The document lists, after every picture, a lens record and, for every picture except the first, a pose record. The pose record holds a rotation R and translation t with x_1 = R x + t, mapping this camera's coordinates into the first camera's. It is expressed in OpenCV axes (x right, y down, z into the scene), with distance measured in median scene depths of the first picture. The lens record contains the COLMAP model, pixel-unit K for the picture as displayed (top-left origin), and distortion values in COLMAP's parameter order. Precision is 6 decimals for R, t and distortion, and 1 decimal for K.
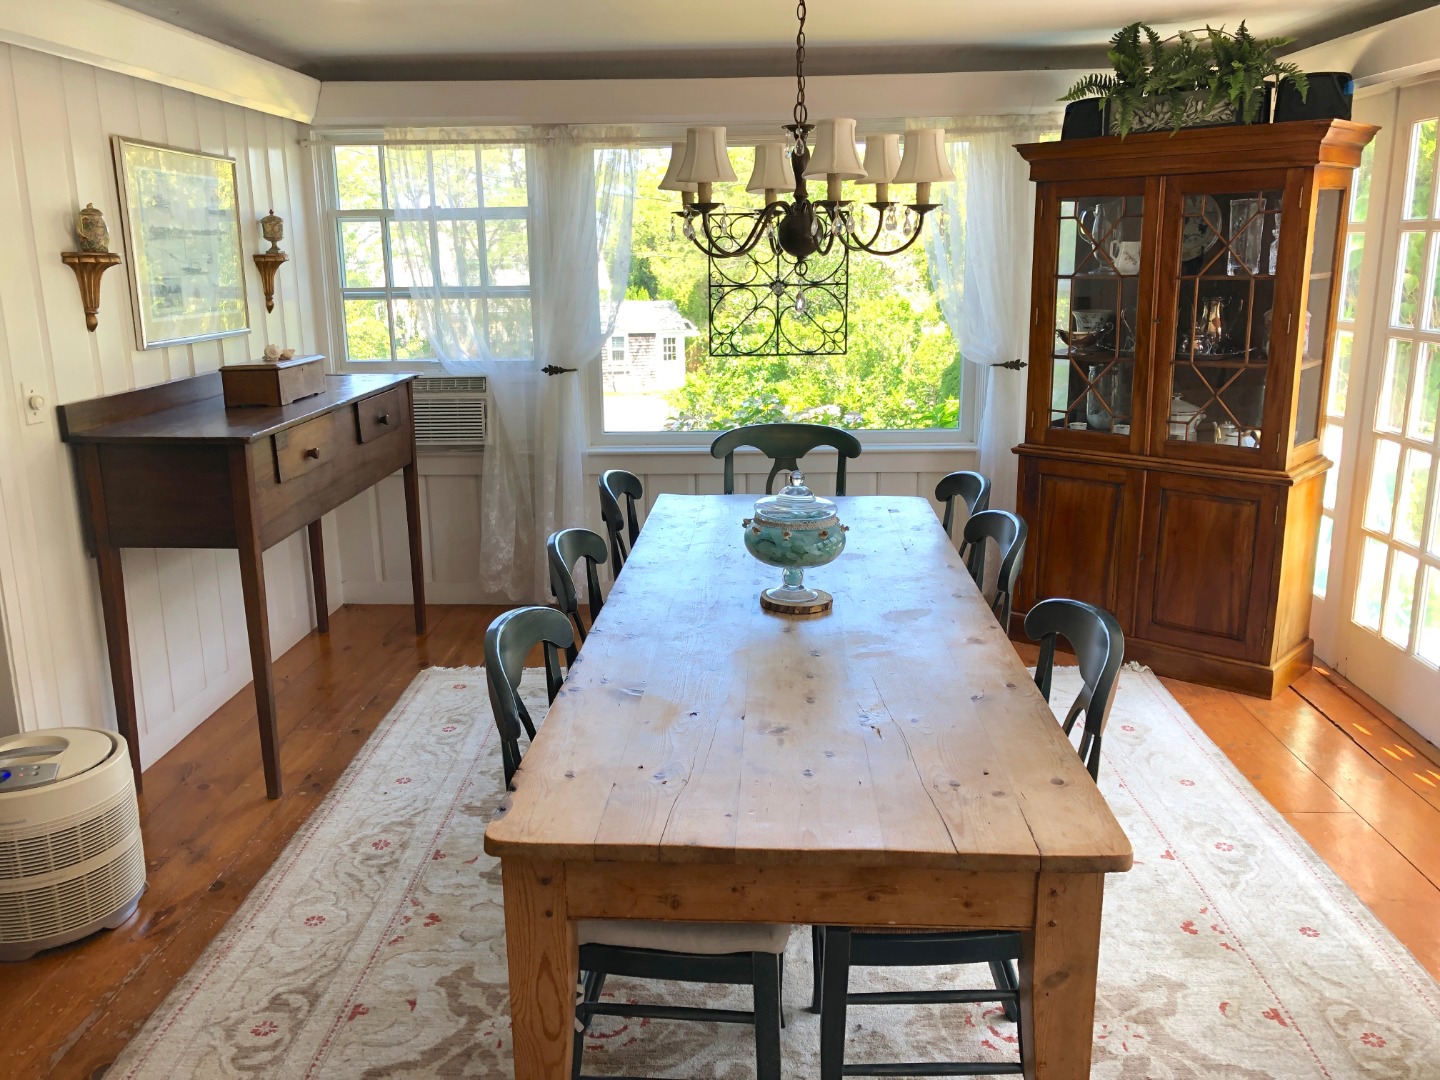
lens RADIAL K [[1186.6, 0, 703.8], [0, 1186.6, 534.8], [0, 0, 1]] dist [0.075860, -0.099405]
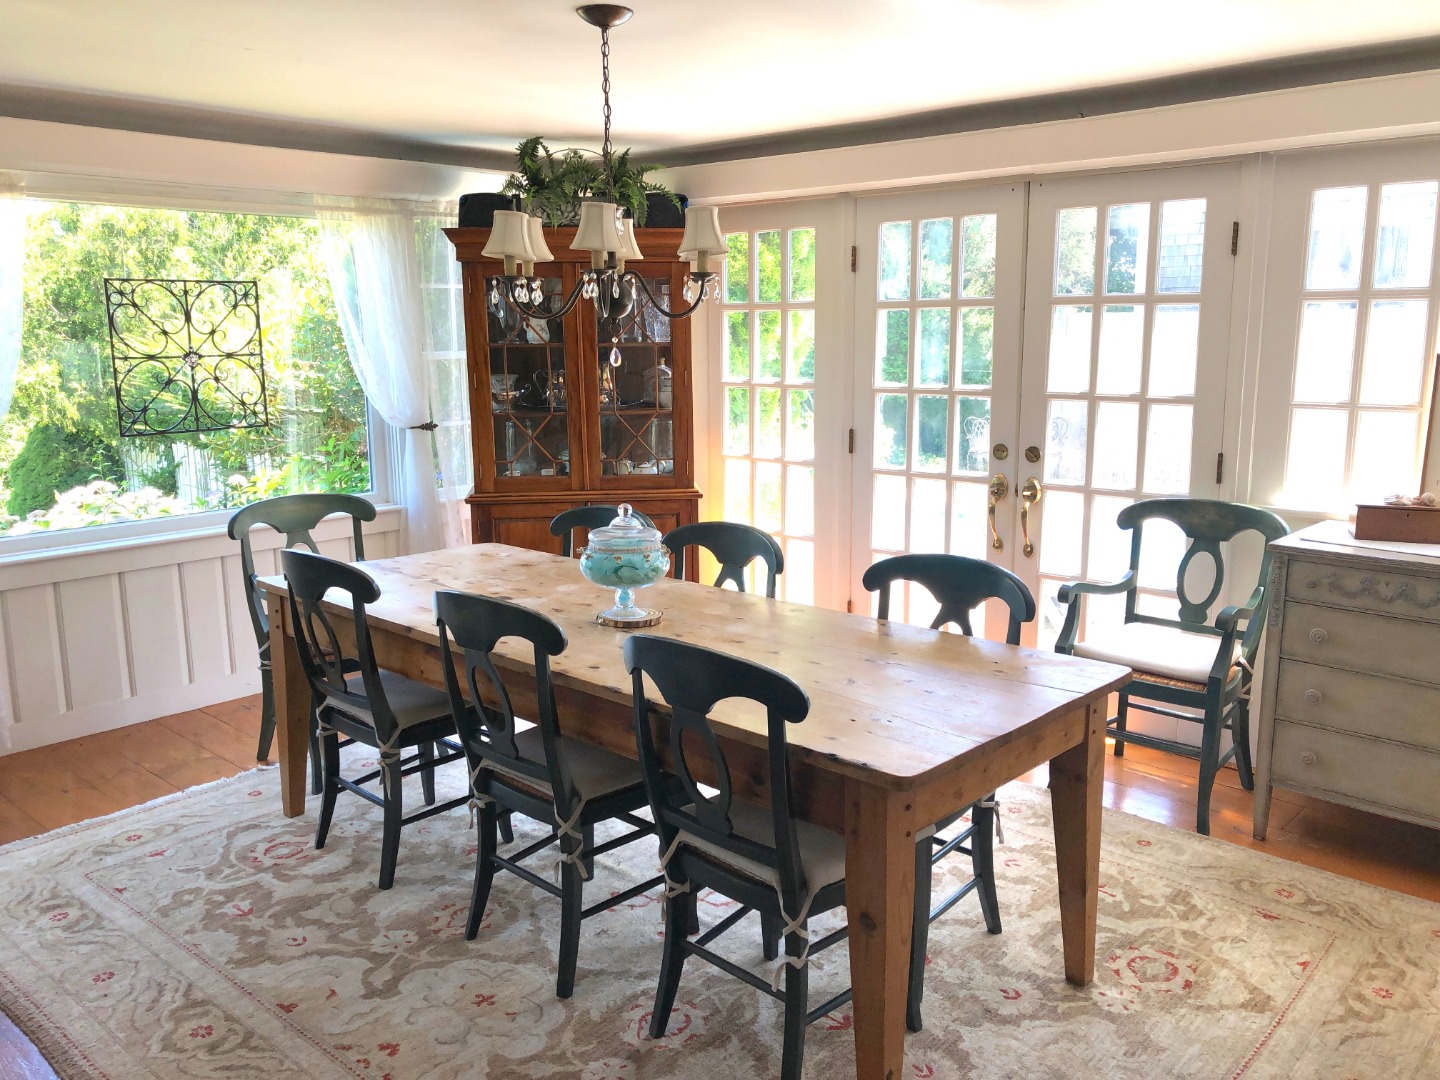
lens RADIAL K [[1186.6, 0, 703.8], [0, 1186.6, 534.8], [0, 0, 1]] dist [0.075860, -0.099405]
pose [[0.649900, -0.127532, 0.749243, -0.433413], [0.181152, 0.983402, 0.010256, -0.012304], [-0.738115, 0.129061, 0.662215, 0.118675]]
